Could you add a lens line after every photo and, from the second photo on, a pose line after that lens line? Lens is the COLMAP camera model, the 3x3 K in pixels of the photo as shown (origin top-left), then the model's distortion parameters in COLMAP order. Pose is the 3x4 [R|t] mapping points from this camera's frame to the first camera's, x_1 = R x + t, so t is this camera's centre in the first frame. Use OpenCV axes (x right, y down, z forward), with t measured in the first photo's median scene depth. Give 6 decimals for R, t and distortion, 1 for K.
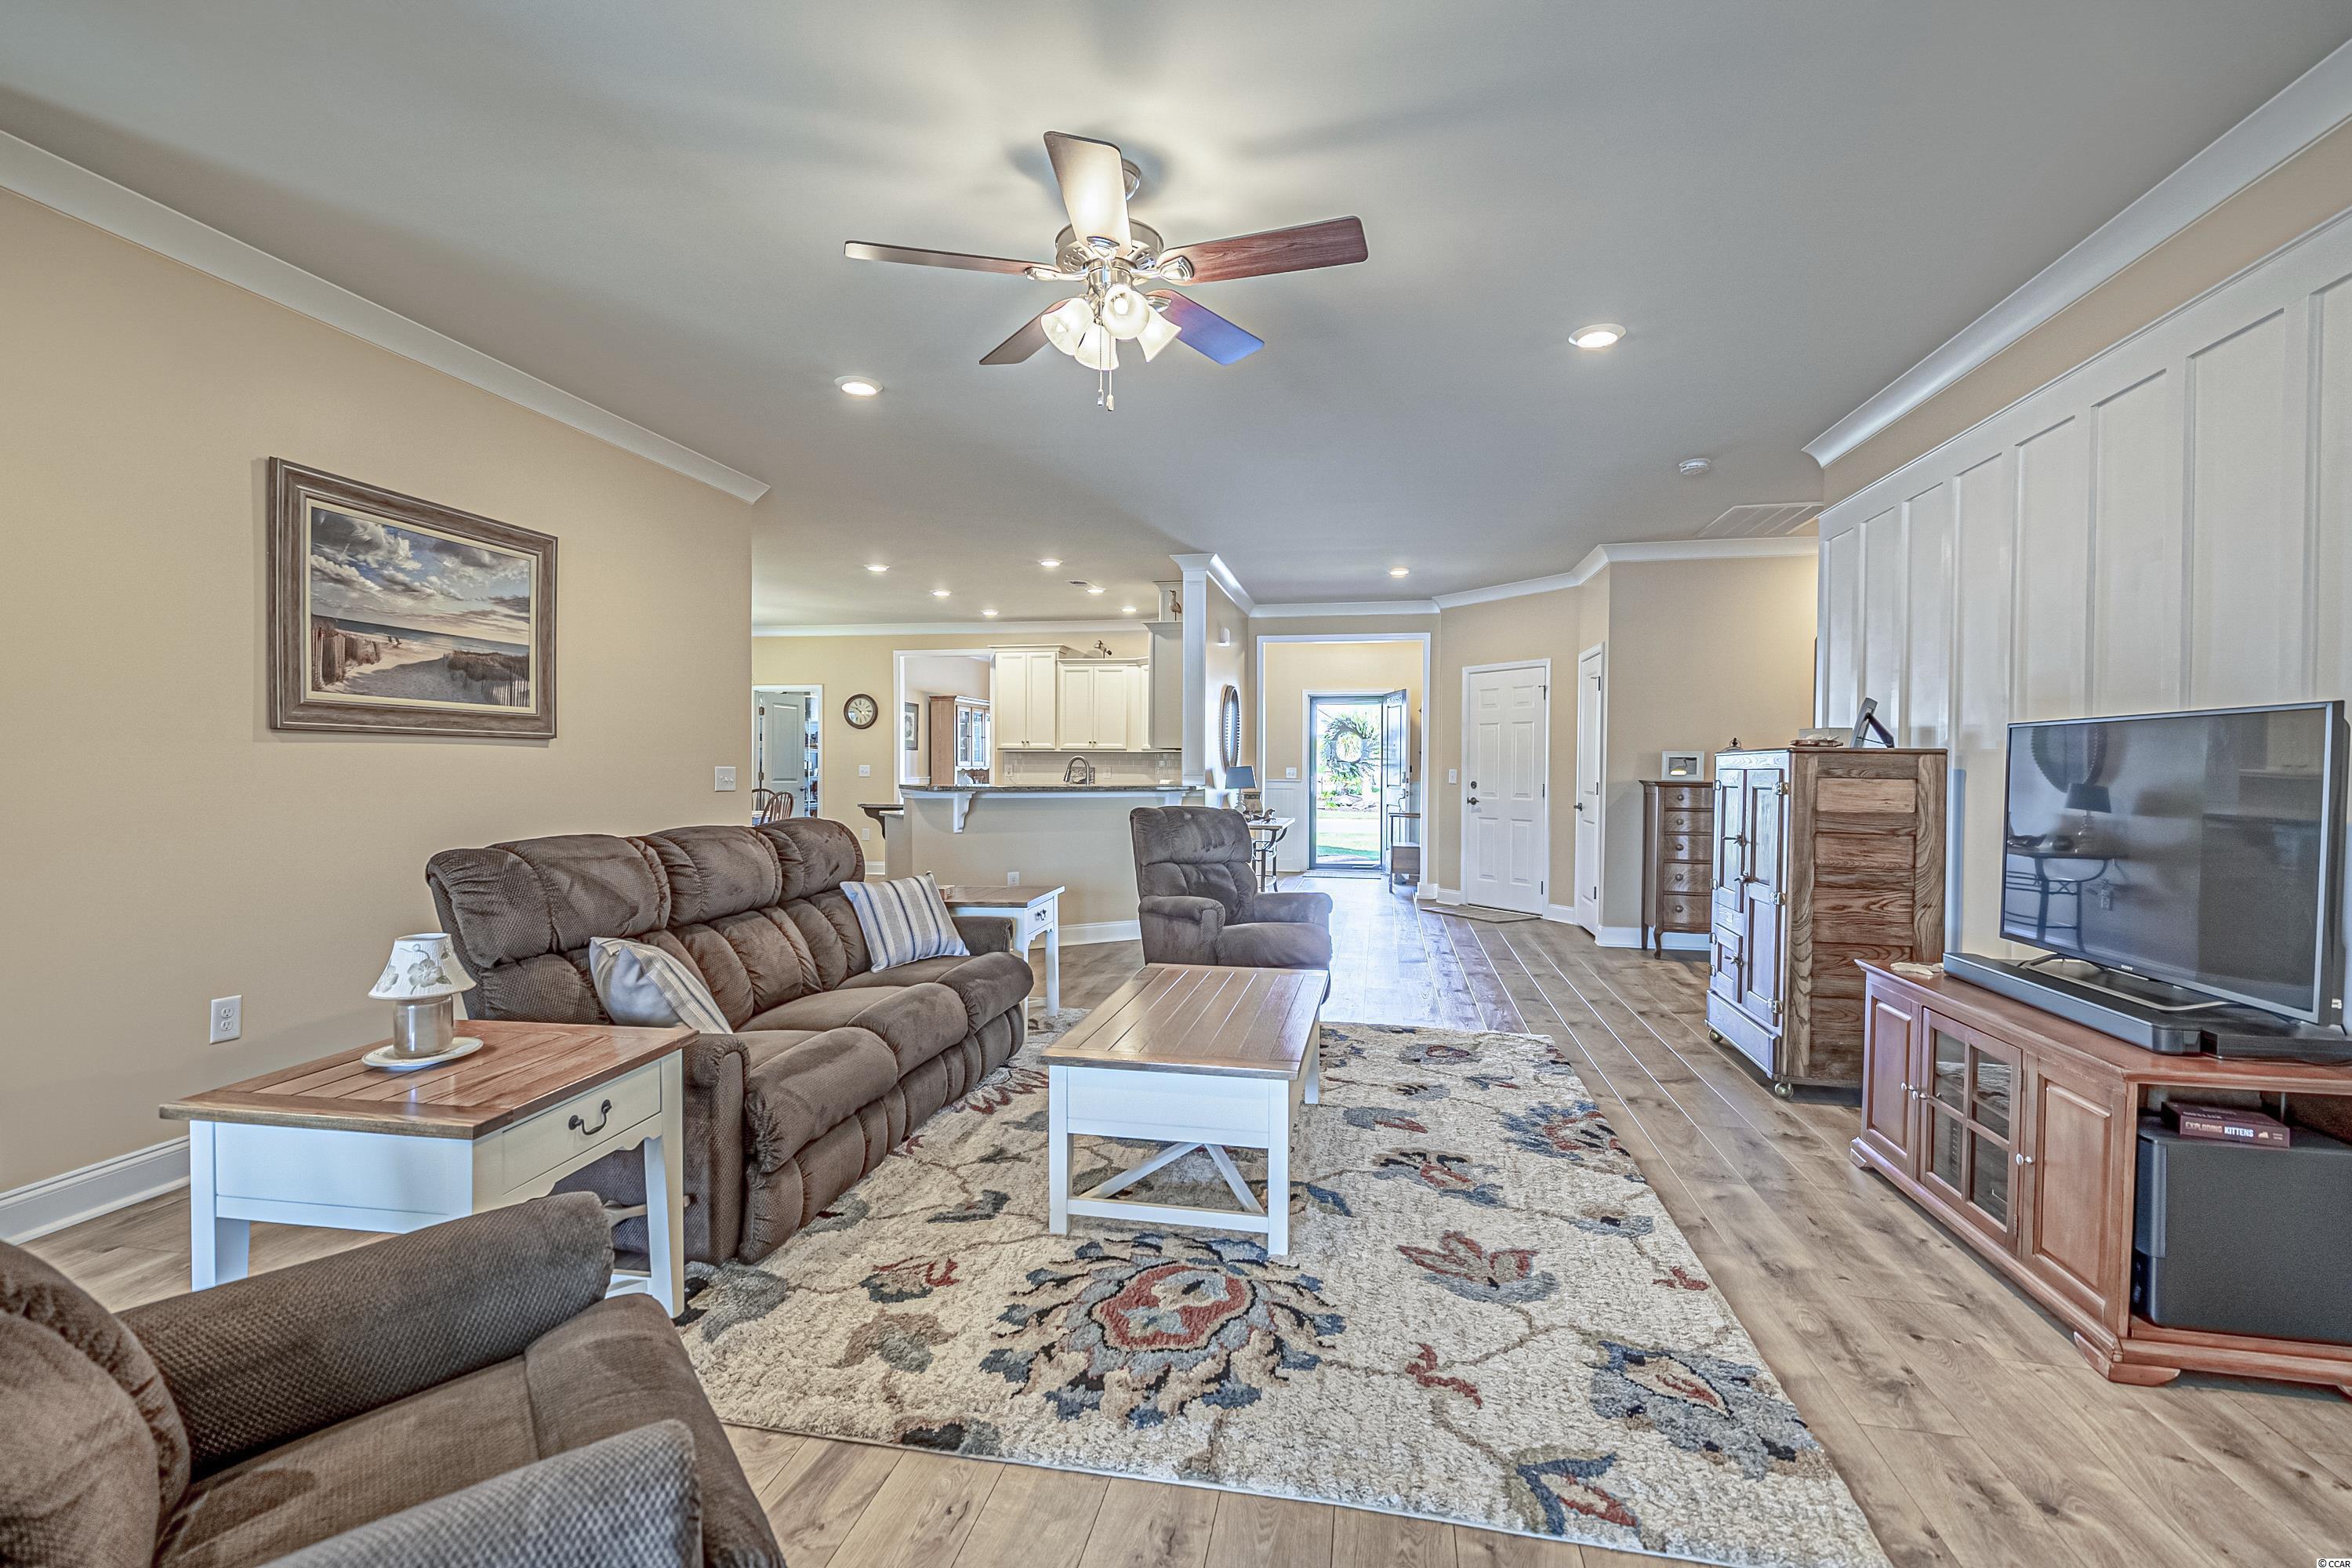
lens RADIAL K [[1056.0, 0, 1172.9], [0, 1056.0, 781.0], [0, 0, 1]] dist [0.008910, -0.003538]
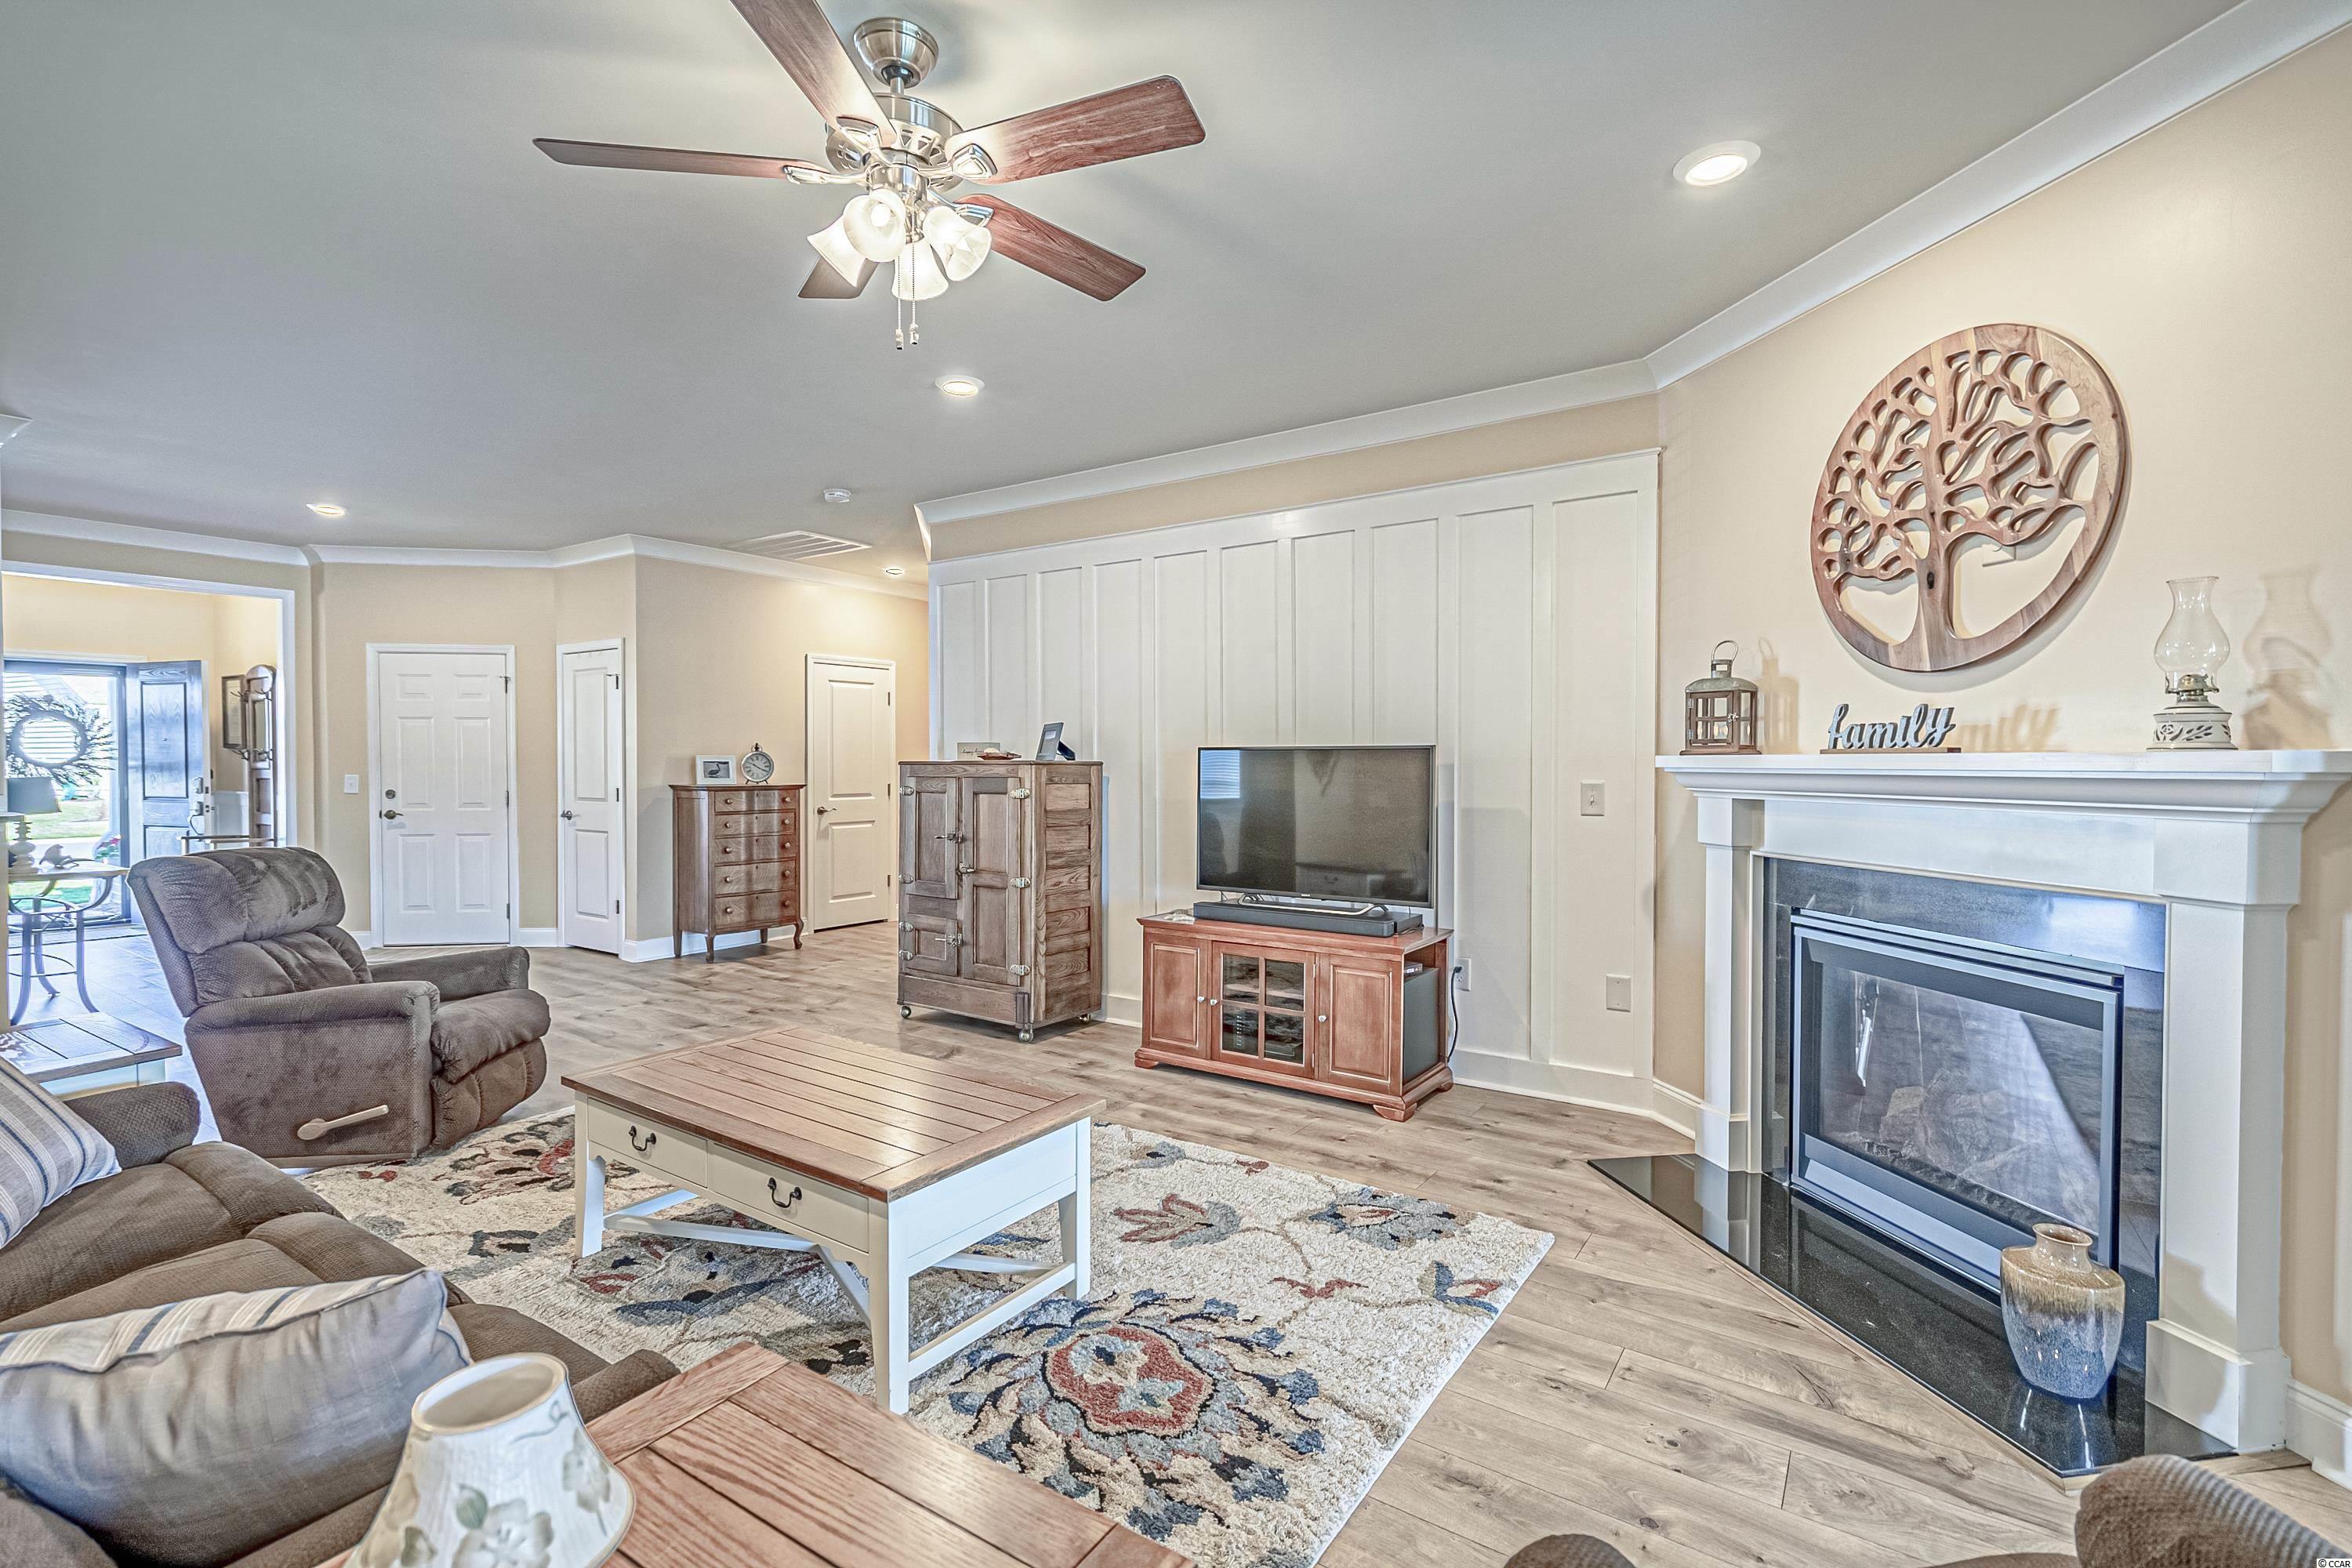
lens RADIAL K [[1056.0, 0, 1172.9], [0, 1056.0, 781.0], [0, 0, 1]] dist [0.008910, -0.003538]
pose [[0.397842, -0.023282, 0.917158, -0.535752], [0.015446, 0.999706, 0.018677, -0.030620], [-0.917324, 0.006736, 0.398085, 0.380837]]
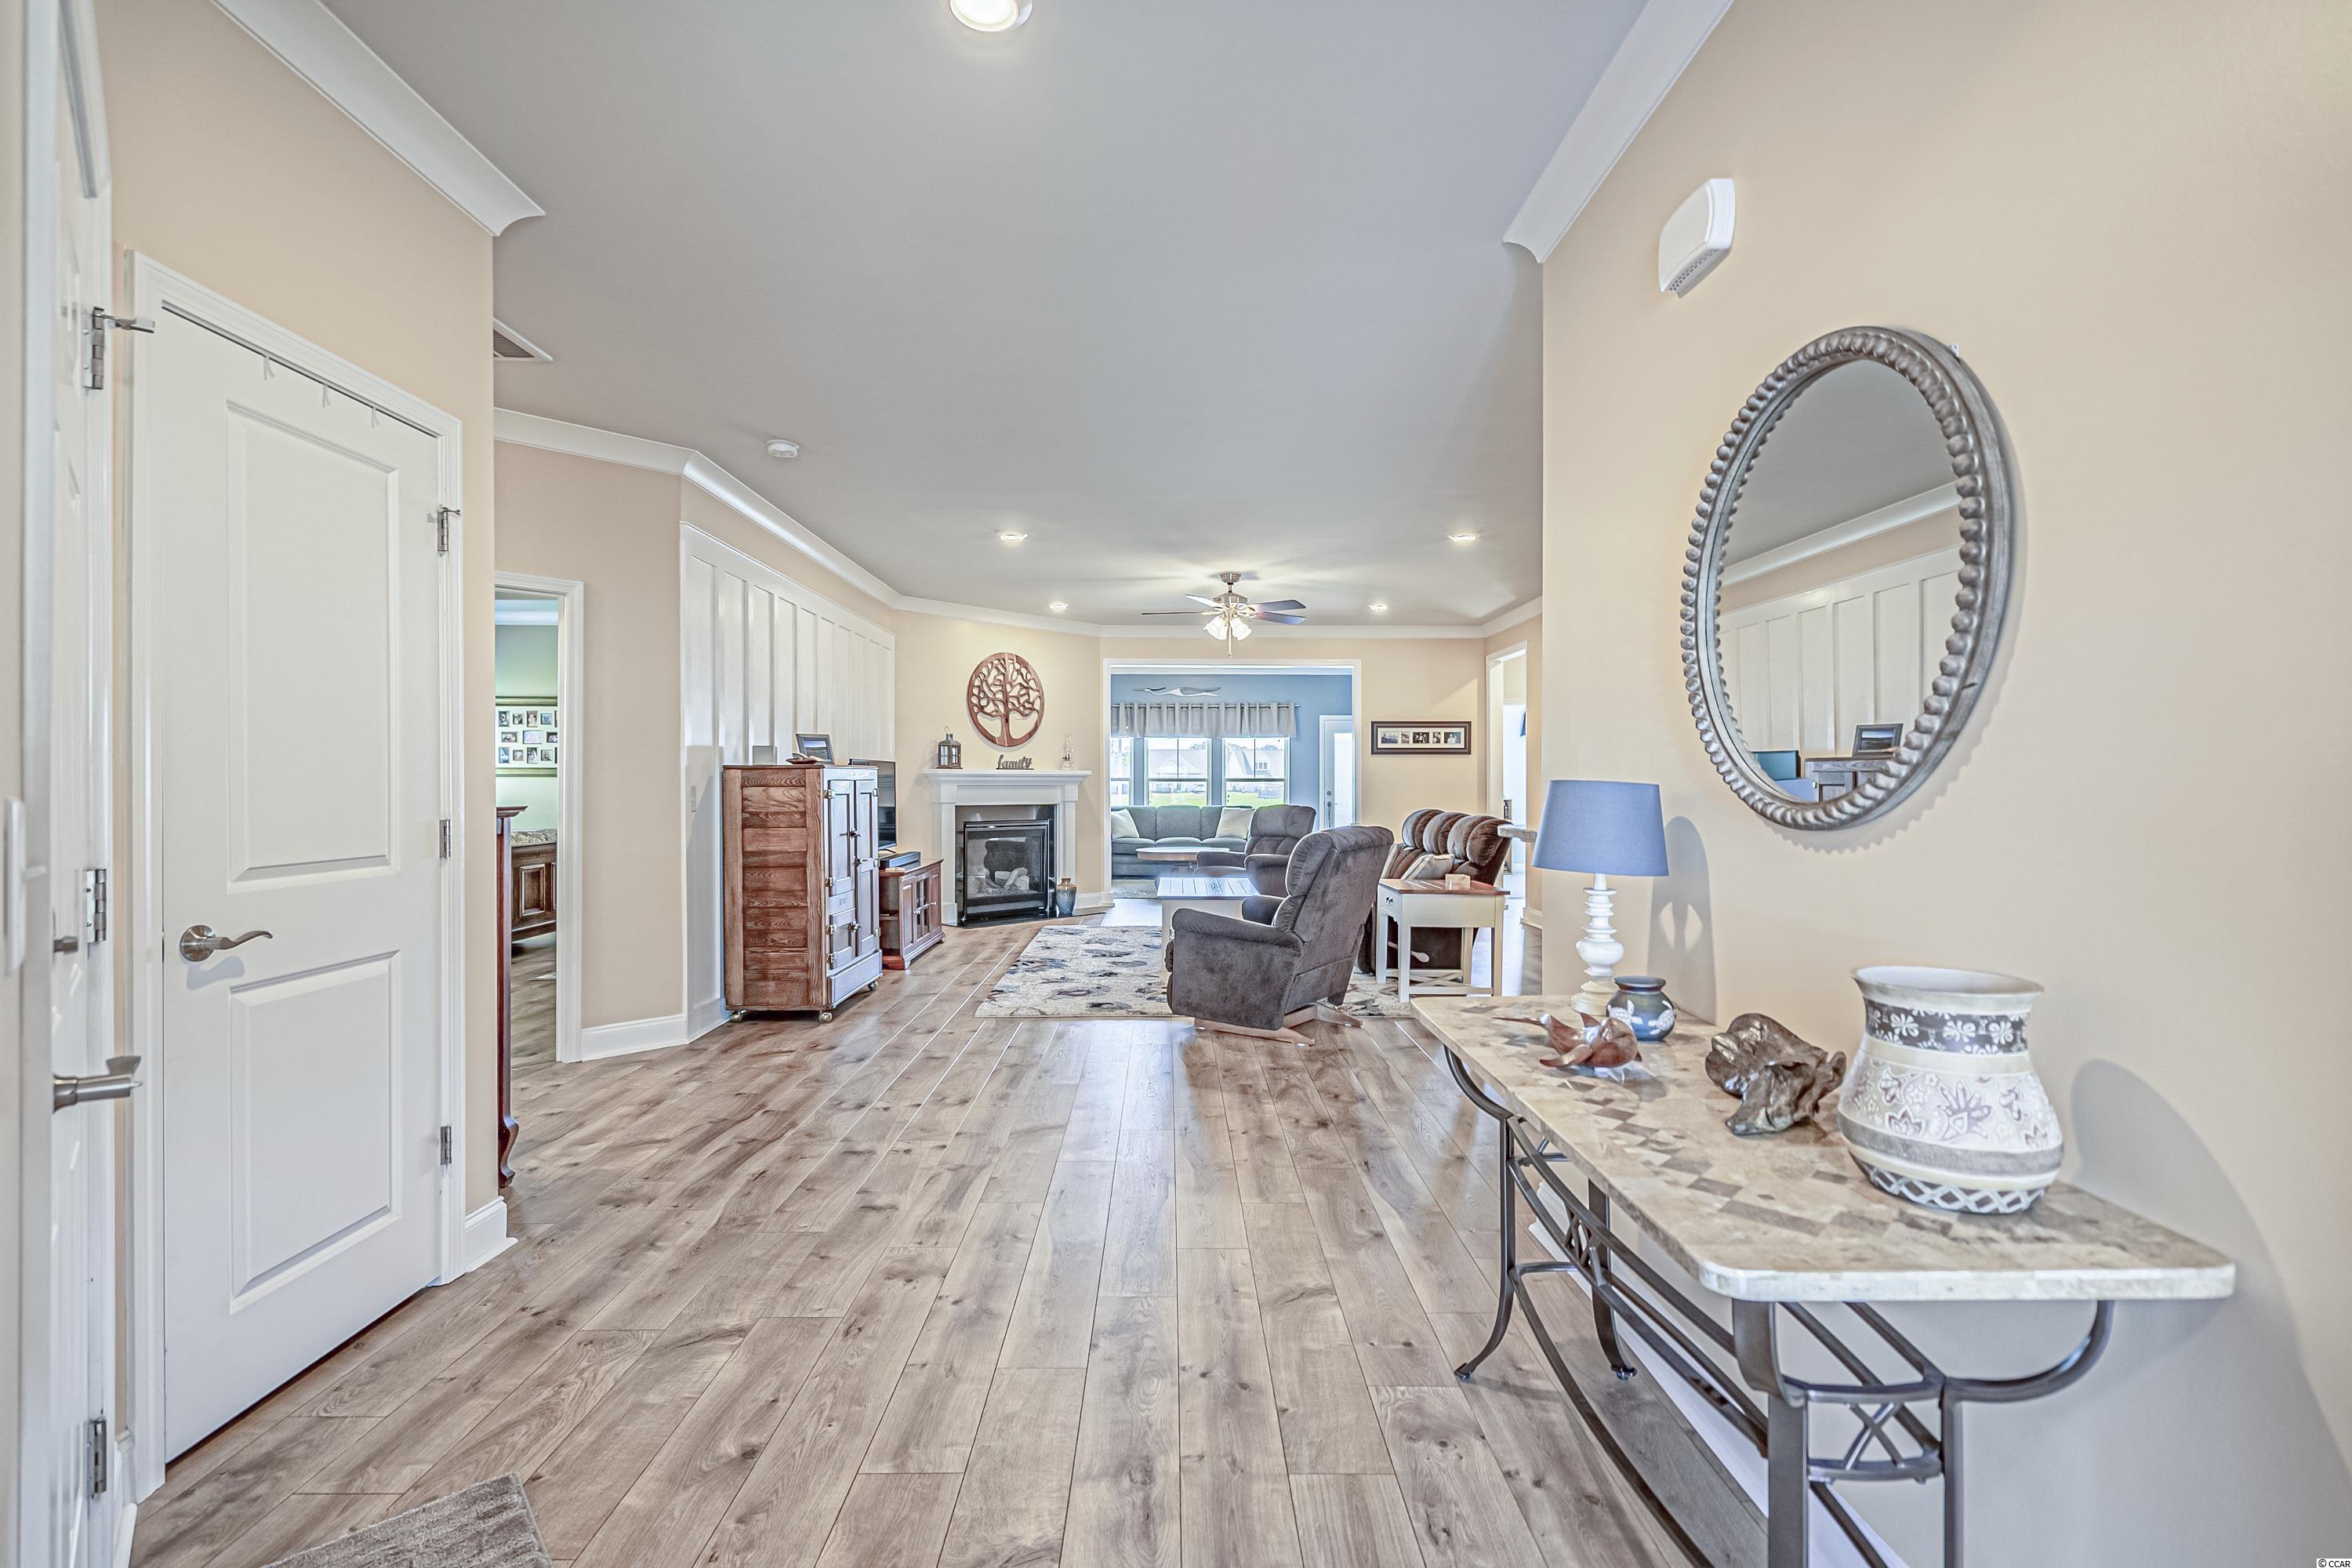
lens RADIAL K [[1057.6, 0, 1168.6], [0, 1057.6, 781.5], [0, 0, 1]] dist [0.008770, -0.000127]
pose [[-0.980819, -0.008195, -0.194746, 0.499315], [-0.011264, 0.999829, 0.014654, -0.040598], [0.194593, 0.016567, -0.980744, 2.867685]]
